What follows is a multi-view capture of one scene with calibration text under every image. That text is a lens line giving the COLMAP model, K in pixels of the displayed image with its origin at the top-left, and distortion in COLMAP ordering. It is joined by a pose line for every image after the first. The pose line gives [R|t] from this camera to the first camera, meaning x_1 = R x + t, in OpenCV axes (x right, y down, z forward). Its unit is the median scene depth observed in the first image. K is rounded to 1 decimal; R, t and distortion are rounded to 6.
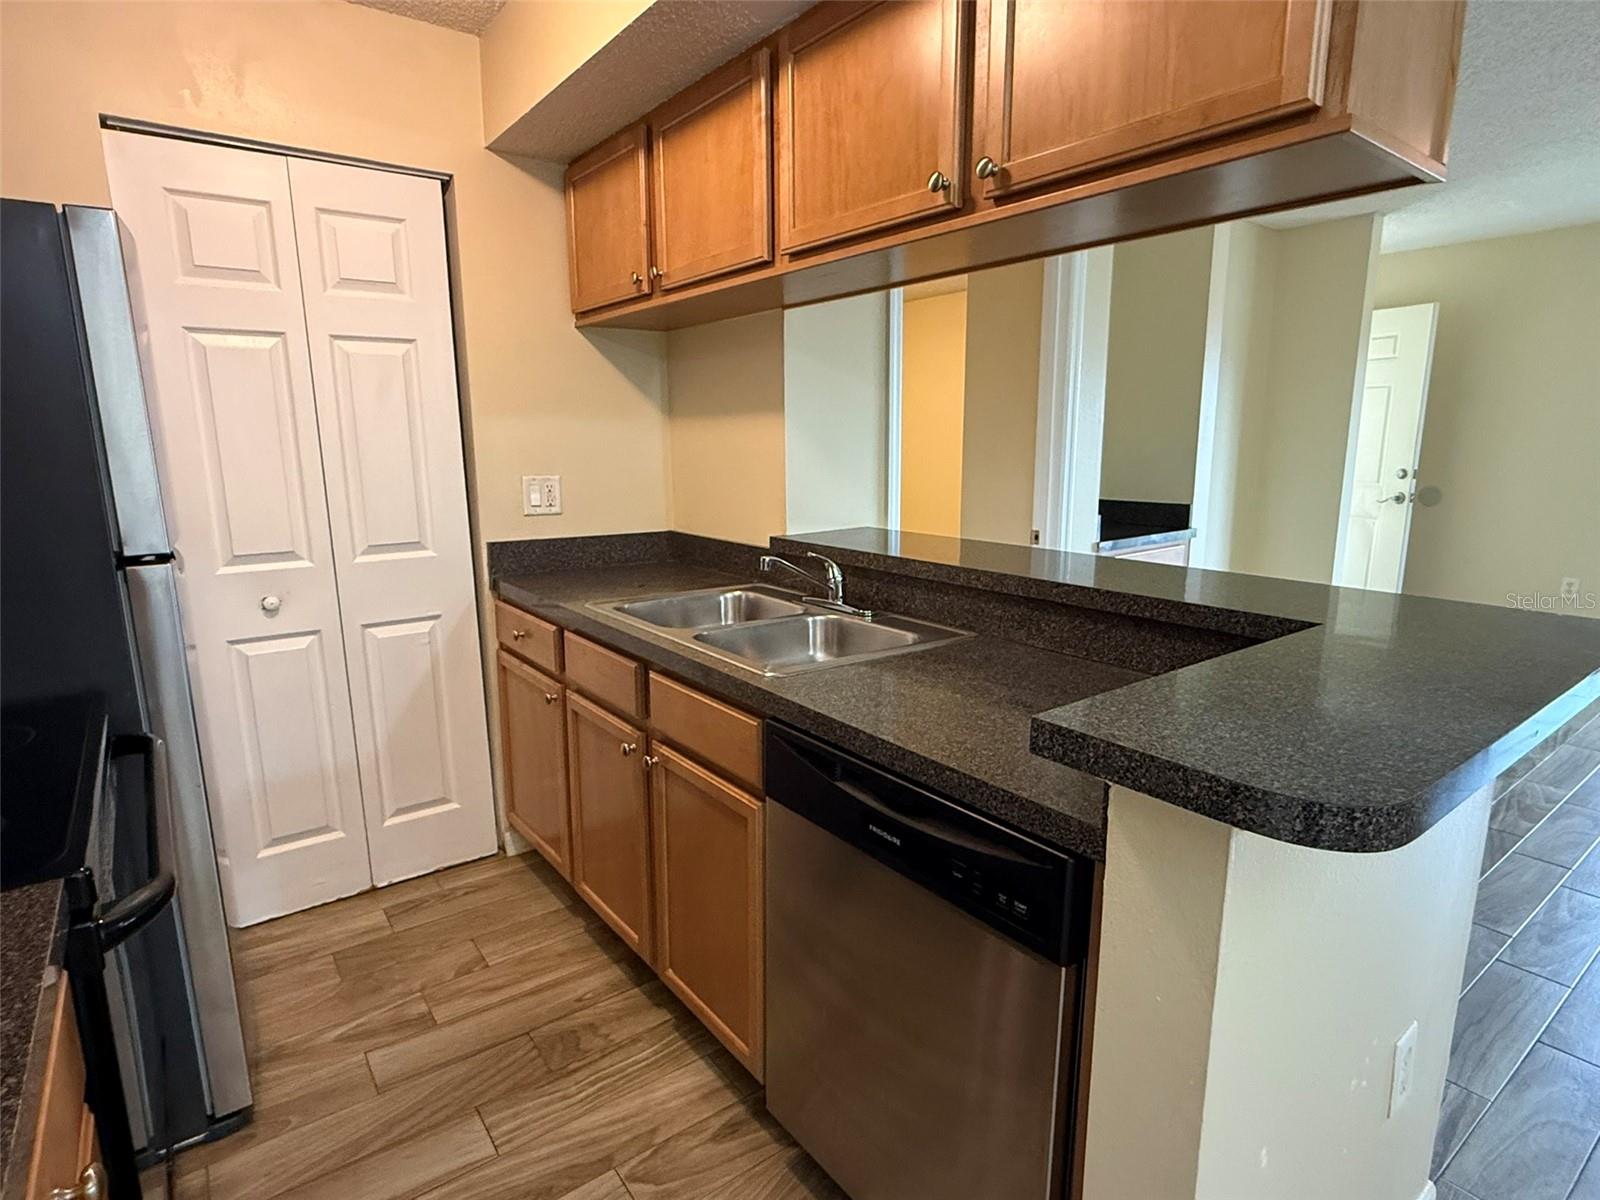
lens RADIAL K [[849.9, 0, 795.0], [0, 849.9, 601.3], [0, 0, 1]] dist [0.001149, -0.000875]
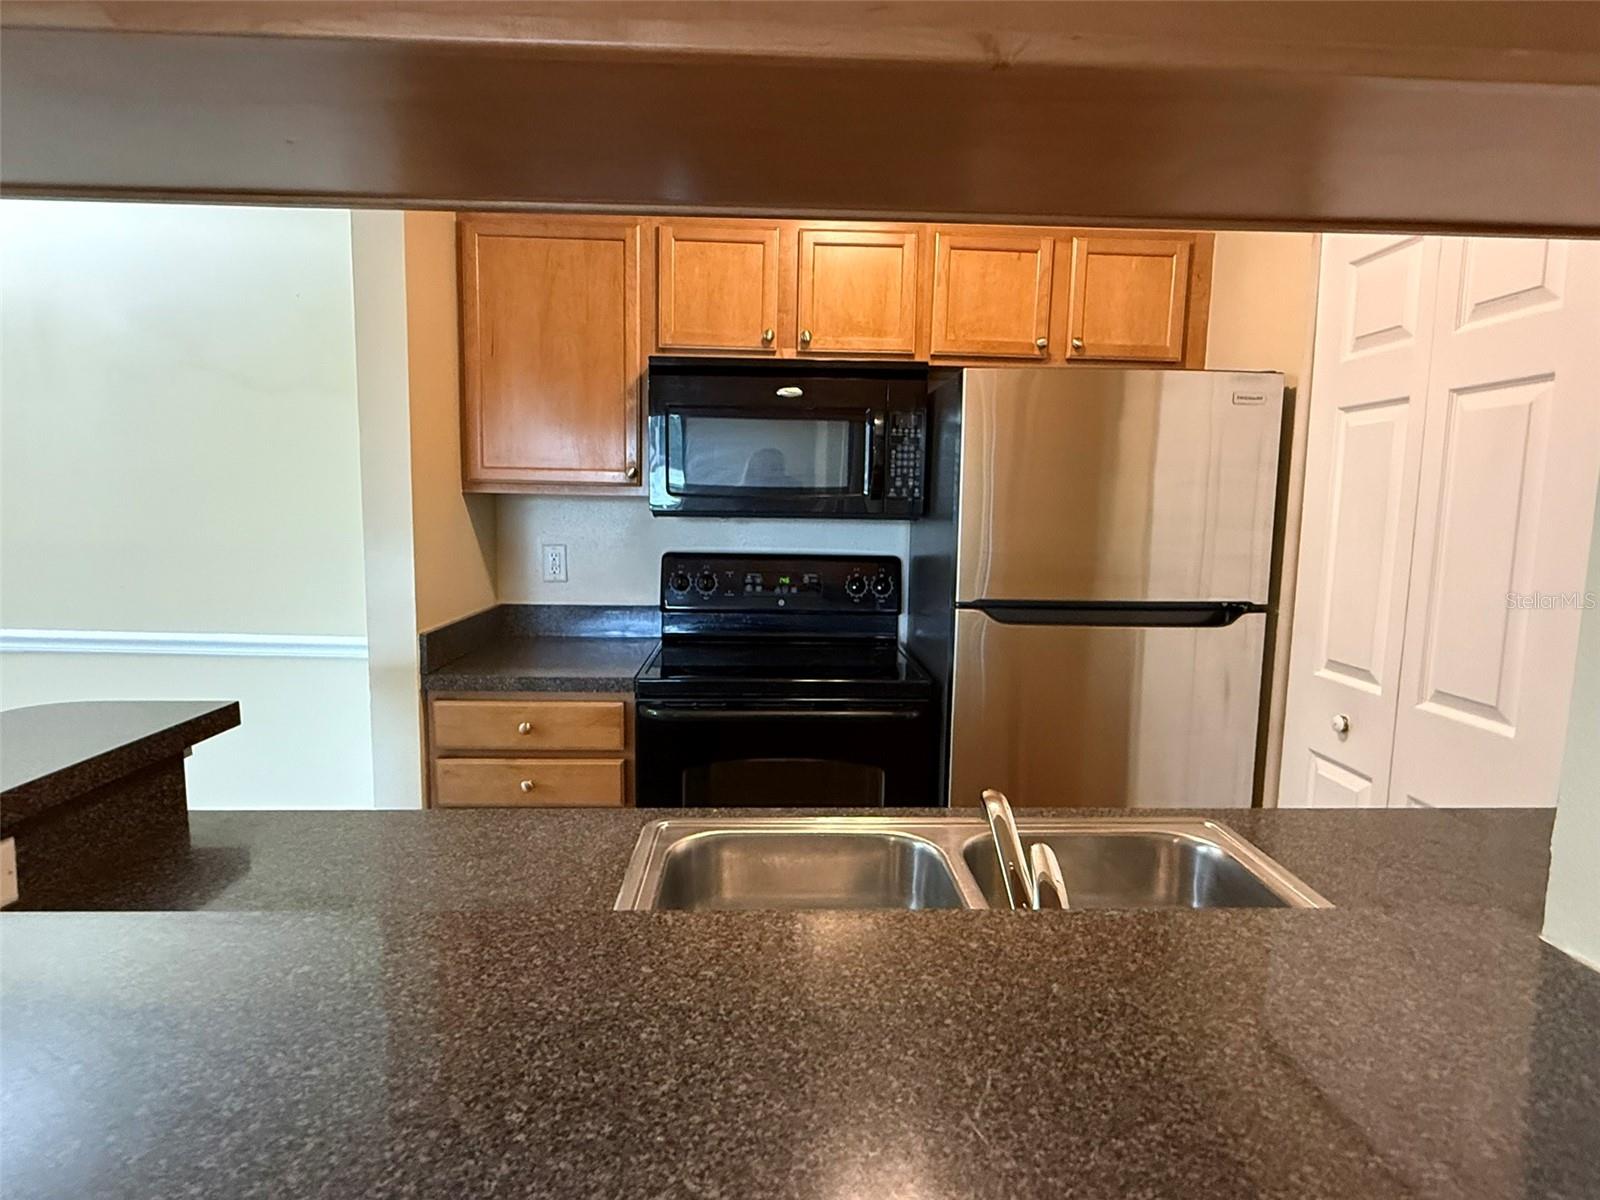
lens RADIAL K [[849.9, 0, 799.8], [0, 849.9, 599.8], [0, 0, 1]] dist [0.001149, -0.000875]
pose [[-0.569016, 0.092852, -0.817067, 0.348930], [-0.169323, 0.959084, 0.226910, -0.210039], [0.804705, 0.267464, -0.530012, 0.965783]]
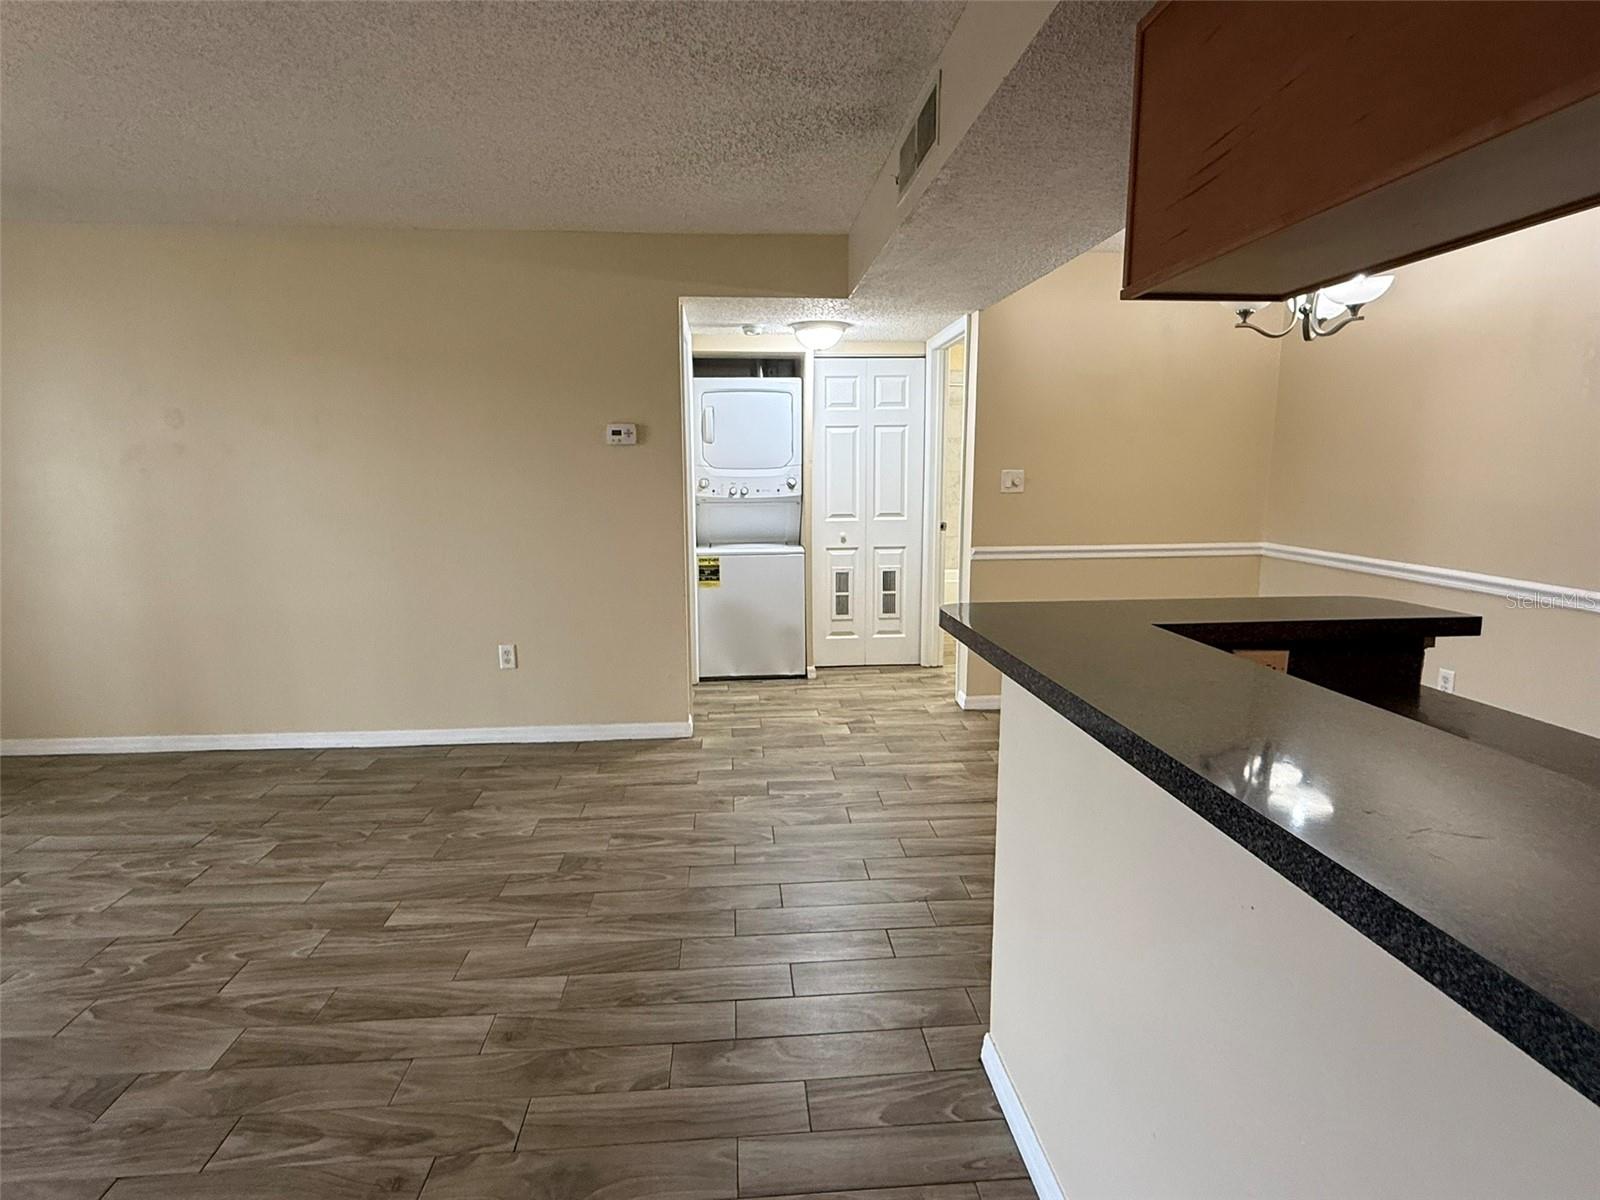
lens RADIAL K [[849.9, 0, 797.4], [0, 849.9, 605.7], [0, 0, 1]] dist [0.001149, -0.000875]
pose [[-0.846289, -0.073343, 0.527650, 0.215026], [0.113202, 0.943097, 0.312654, -0.255356], [-0.520557, 0.324327, -0.789831, 1.256806]]
